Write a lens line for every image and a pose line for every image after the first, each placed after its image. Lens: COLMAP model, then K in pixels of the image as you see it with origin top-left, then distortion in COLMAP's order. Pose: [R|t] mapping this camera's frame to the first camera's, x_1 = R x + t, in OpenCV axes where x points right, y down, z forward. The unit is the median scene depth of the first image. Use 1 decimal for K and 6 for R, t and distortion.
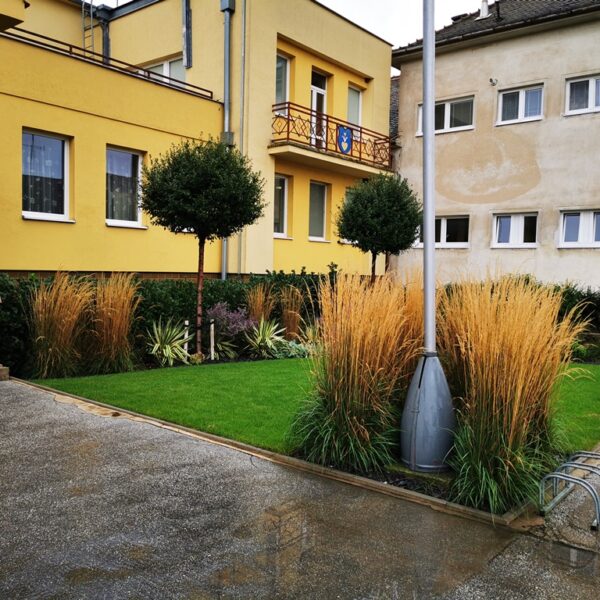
lens RADIAL K [[632.3, 0, 288.5], [0, 632.3, 300.5], [0, 0, 1]] dist [0.089595, -0.007835]
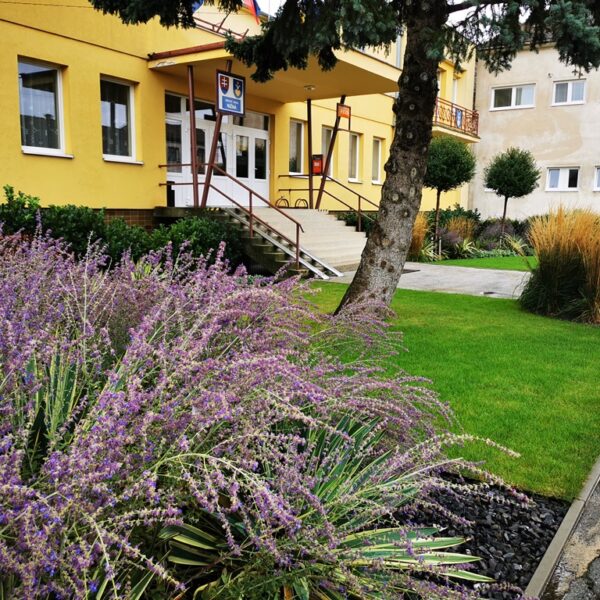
lens RADIAL K [[631.7, 0, 299.2], [0, 631.7, 283.1], [0, 0, 1]] dist [0.092786, -0.020909]
pose [[0.995698, -0.013483, 0.091671, -0.476796], [0.006380, 0.996985, 0.077336, 0.013469], [-0.092437, -0.076418, 0.992782, -0.529399]]
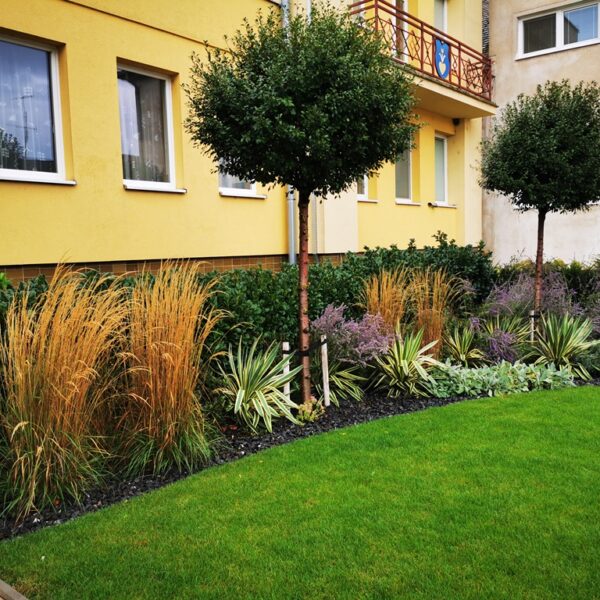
lens RADIAL K [[638.2, 0, 297.9], [0, 638.2, 306.1], [0, 0, 1]] dist [0.084467, -0.031338]
pose [[0.998861, -0.047701, 0.001412, -0.099620], [0.047592, 0.997890, 0.044159, -0.016654], [-0.003515, -0.044041, 0.999024, 0.292401]]
